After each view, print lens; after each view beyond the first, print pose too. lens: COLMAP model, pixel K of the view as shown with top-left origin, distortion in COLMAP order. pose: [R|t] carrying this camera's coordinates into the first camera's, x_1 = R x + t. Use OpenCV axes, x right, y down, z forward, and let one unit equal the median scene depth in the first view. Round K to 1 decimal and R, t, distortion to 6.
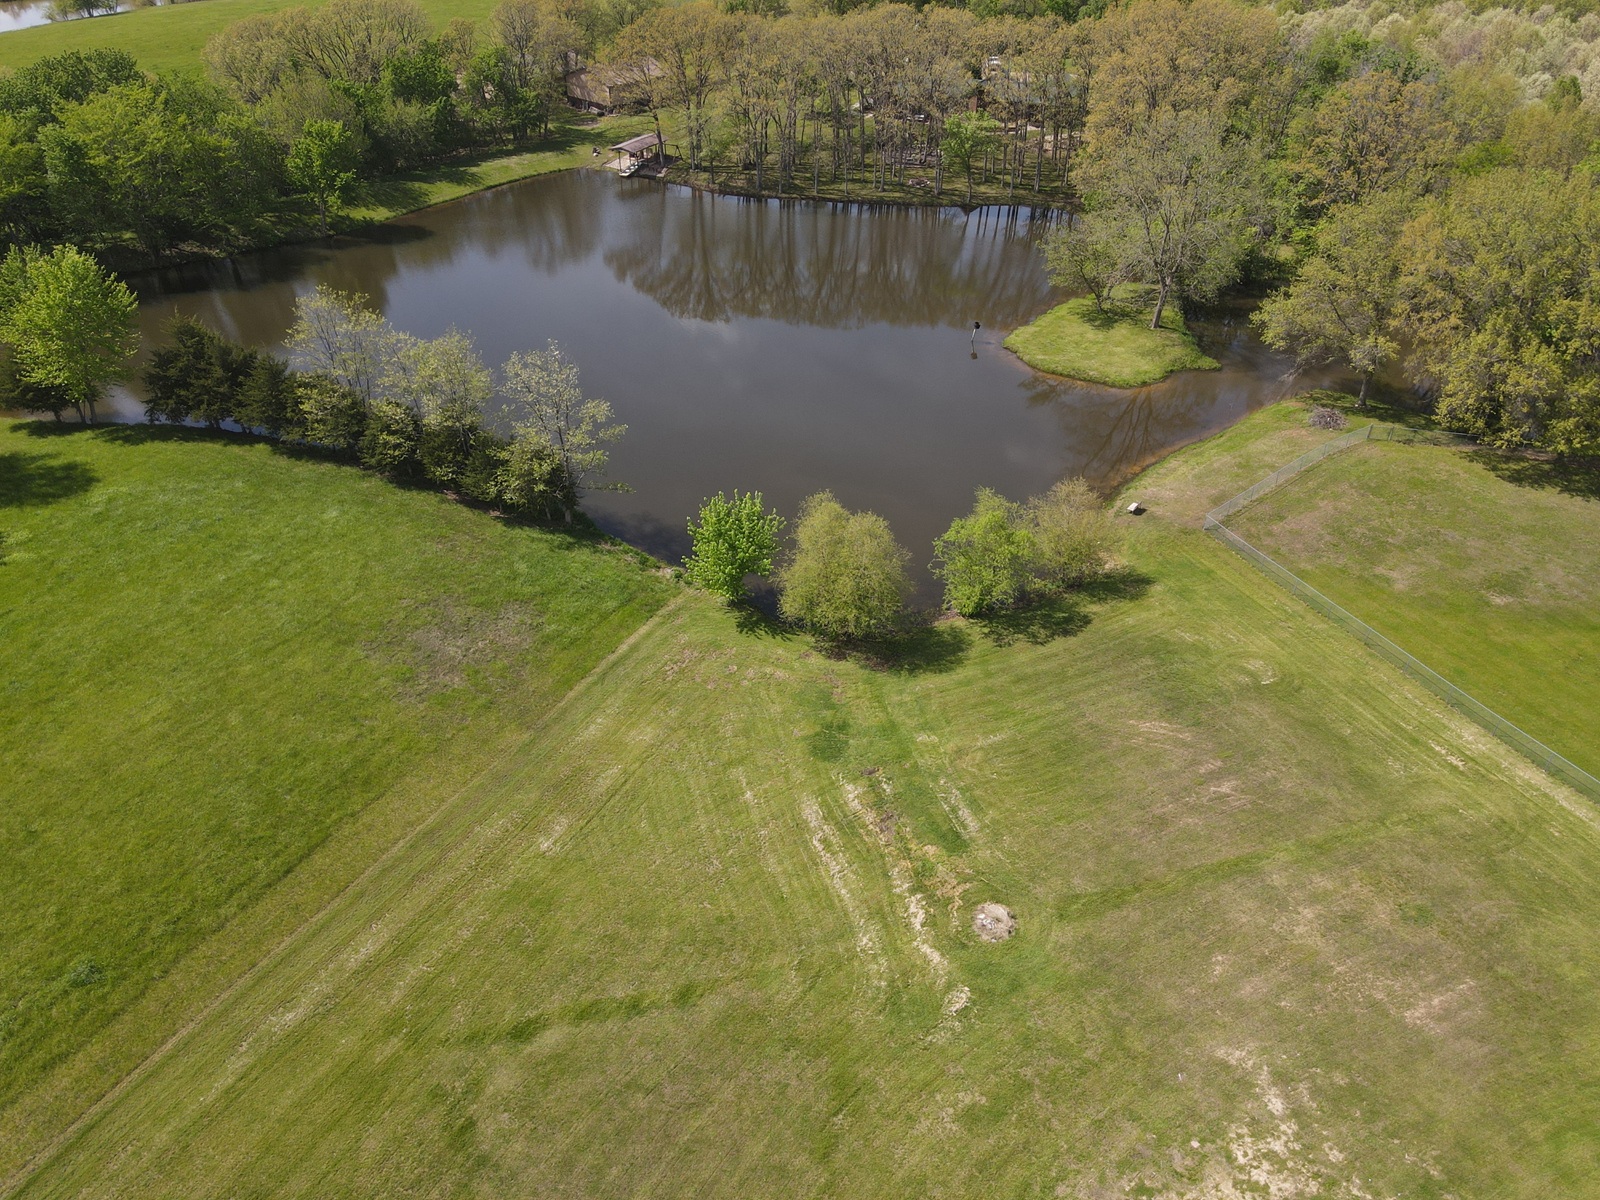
lens RADIAL K [[1123.1, 0, 802.5], [0, 1123.1, 598.4], [0, 0, 1]] dist [0.004003, 0.011743]
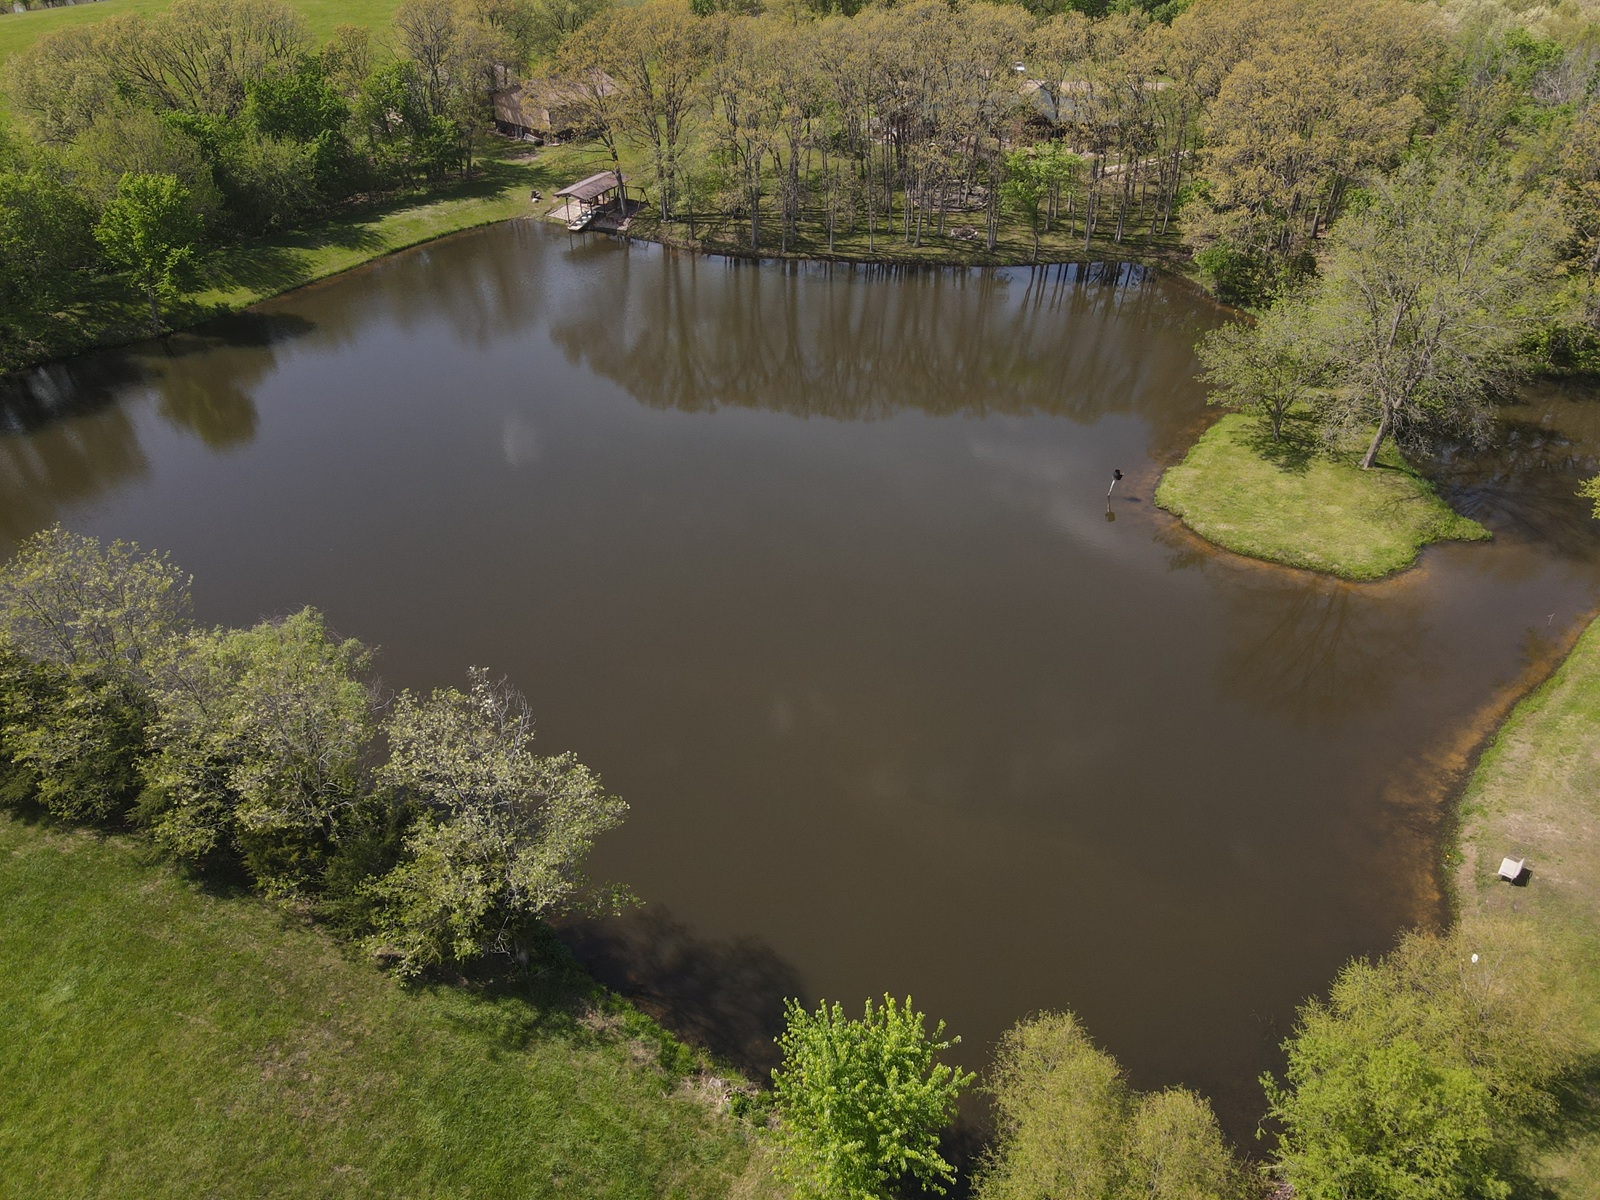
lens RADIAL K [[1123.1, 0, 799.7], [0, 1123.1, 601.0], [0, 0, 1]] dist [0.004003, 0.011743]
pose [[0.998536, -0.034064, 0.042009, -0.048251], [0.033836, 0.999409, 0.006136, -0.127967], [-0.042193, -0.004706, 0.999098, 0.239096]]
